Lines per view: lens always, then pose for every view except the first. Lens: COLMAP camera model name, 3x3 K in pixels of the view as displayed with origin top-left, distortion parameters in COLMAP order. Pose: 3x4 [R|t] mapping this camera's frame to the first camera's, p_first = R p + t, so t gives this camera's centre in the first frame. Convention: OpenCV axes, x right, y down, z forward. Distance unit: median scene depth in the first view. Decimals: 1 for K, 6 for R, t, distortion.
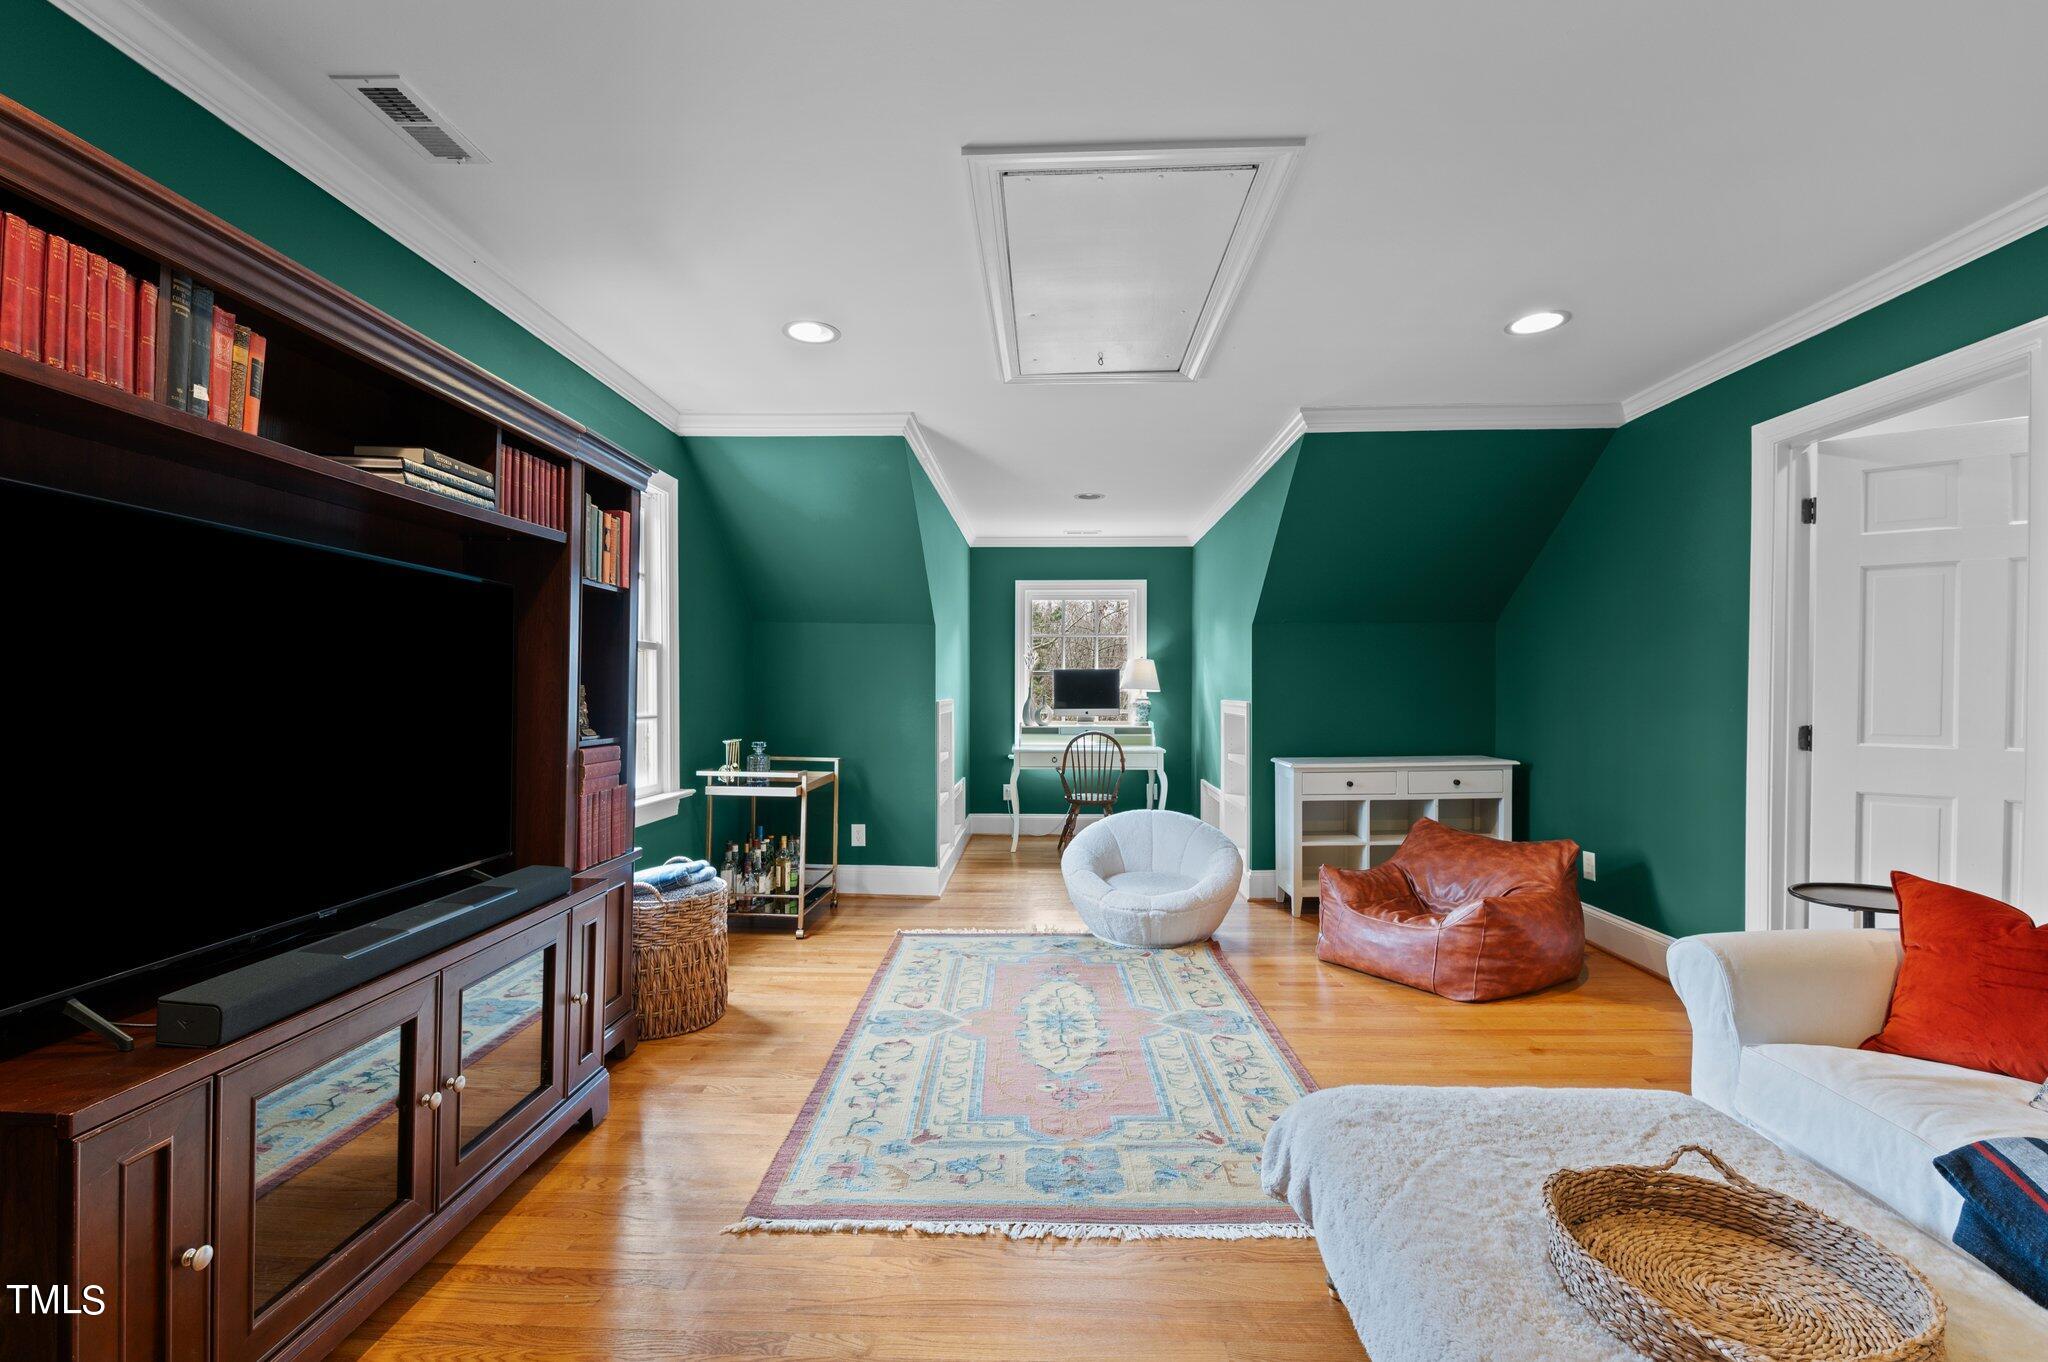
lens RADIAL K [[893.2, 0, 1024.0], [0, 893.2, 681.0], [0, 0, 1]] dist [0.003622, -0.000447]
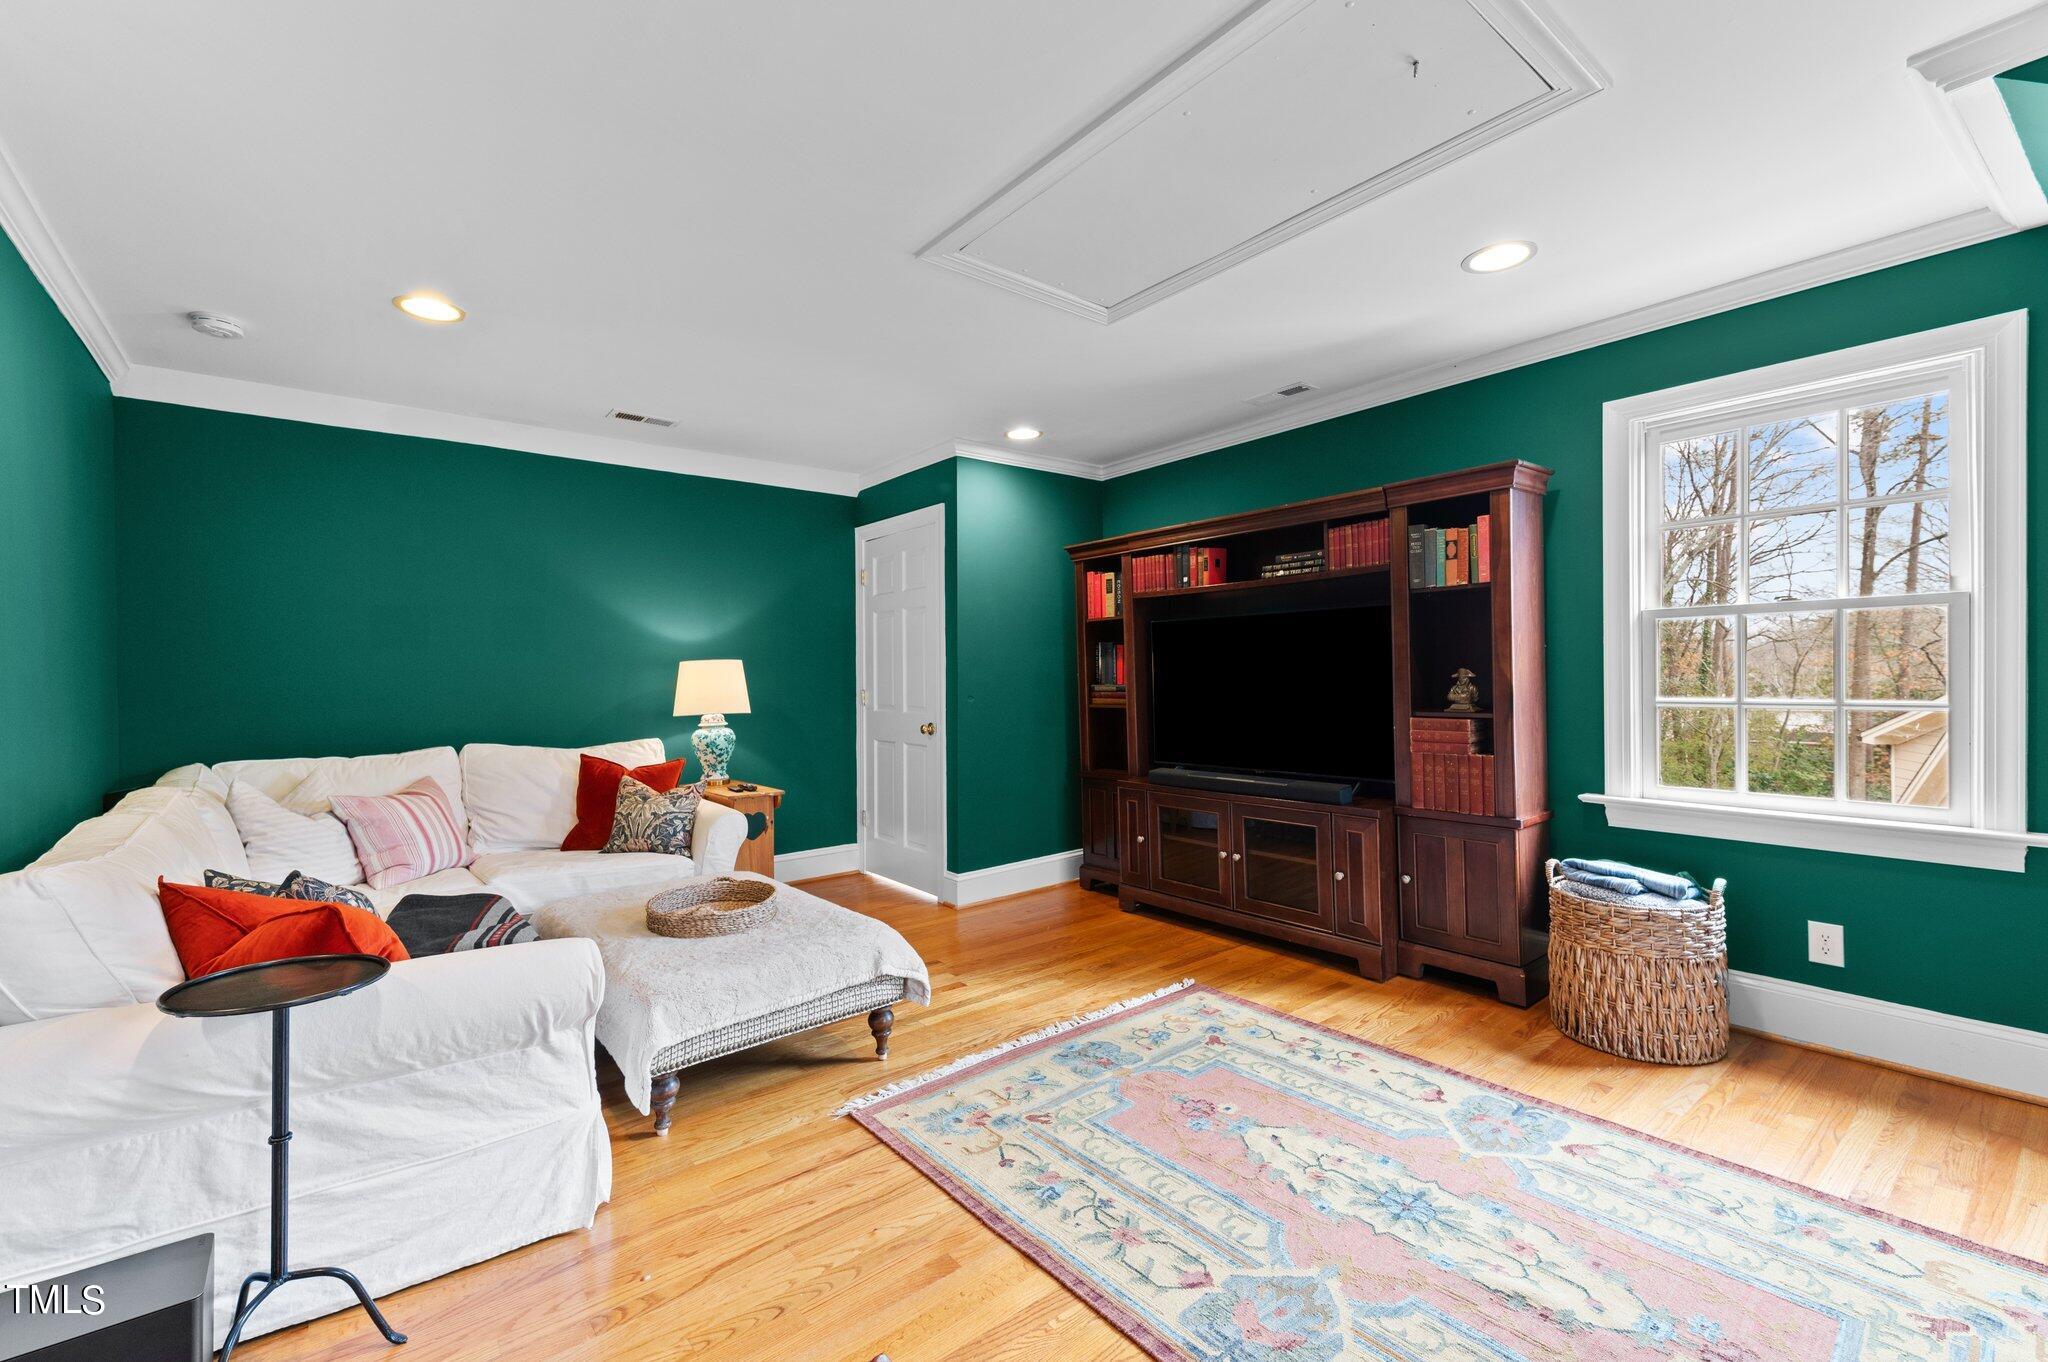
lens RADIAL K [[893.2, 0, 1024.0], [0, 893.2, 681.0], [0, 0, 1]] dist [0.003622, -0.000447]
pose [[-0.767643, 0.011038, -0.640782, 0.815025], [0.018752, 0.999810, -0.005243, 0.016542], [0.640603, -0.016041, -0.767705, 1.665807]]
